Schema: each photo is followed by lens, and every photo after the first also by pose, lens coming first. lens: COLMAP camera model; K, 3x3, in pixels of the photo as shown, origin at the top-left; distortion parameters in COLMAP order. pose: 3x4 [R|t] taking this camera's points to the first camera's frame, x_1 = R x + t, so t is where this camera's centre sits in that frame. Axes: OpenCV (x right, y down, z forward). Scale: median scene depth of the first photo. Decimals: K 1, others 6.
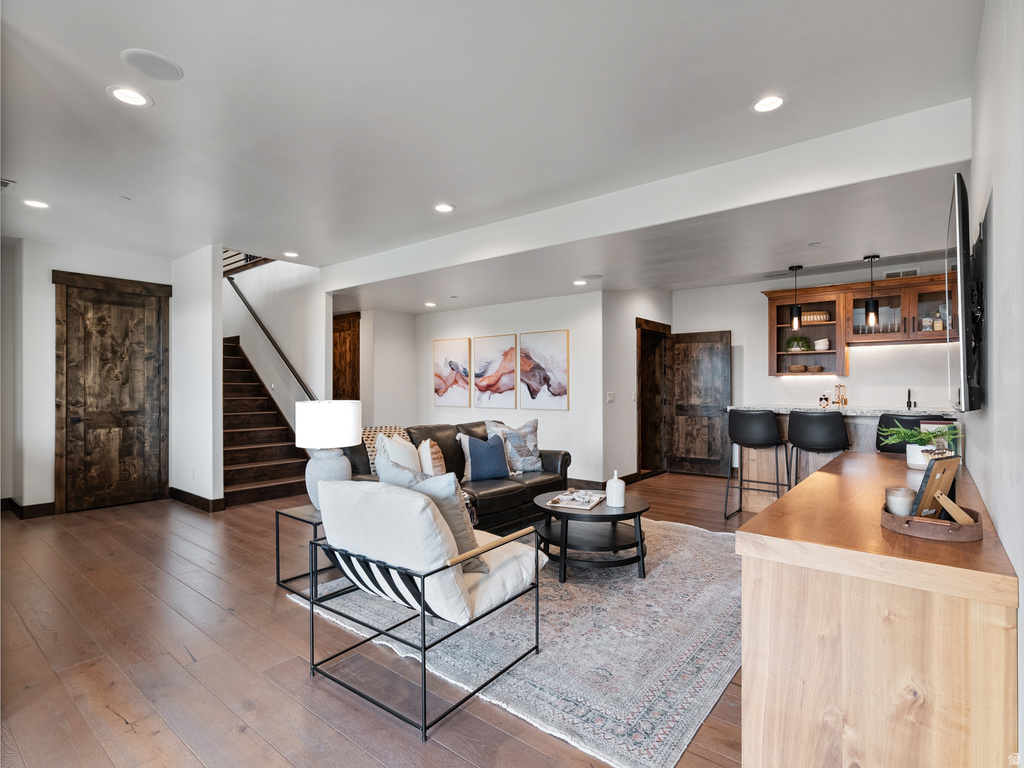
lens RADIAL K [[520.5, 0, 514.4], [0, 520.5, 384.1], [0, 0, 1]] dist [-0.010847, 0.002756]
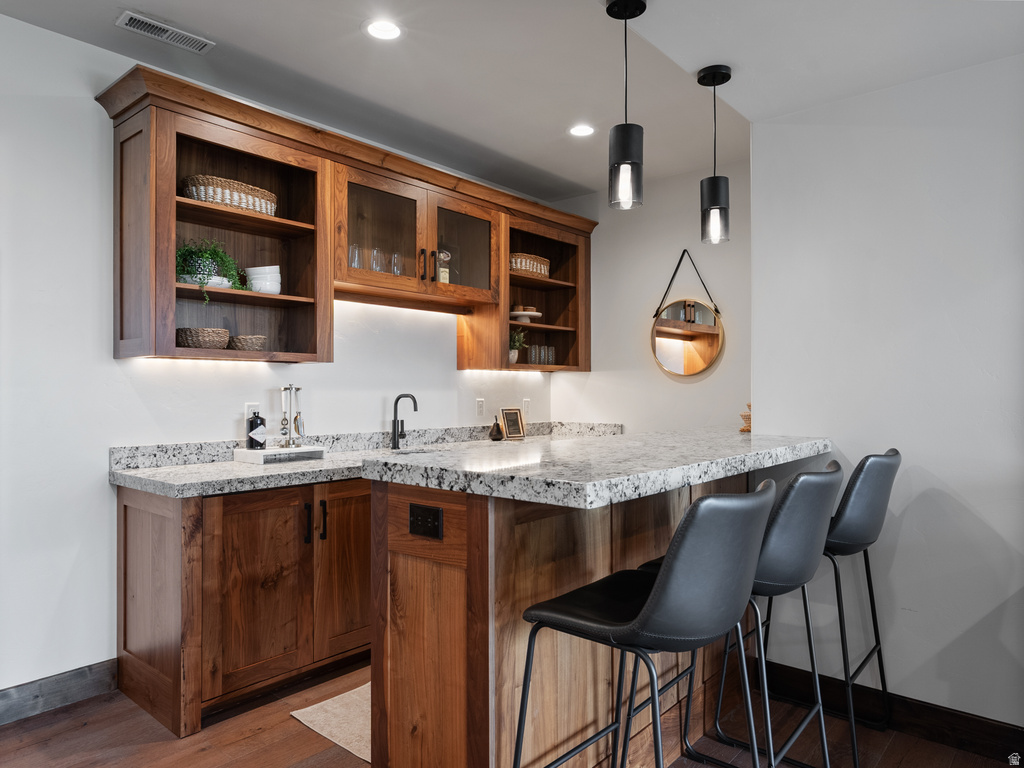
lens RADIAL K [[660.7, 0, 512.8], [0, 660.7, 388.0], [0, 0, 1]] dist [0.001755, 0.002113]
pose [[0.024715, 0.005858, 0.999677, 0.118194], [-0.004442, 0.999974, -0.005750, 0.005016], [-0.999685, -0.004298, 0.024740, 0.821744]]
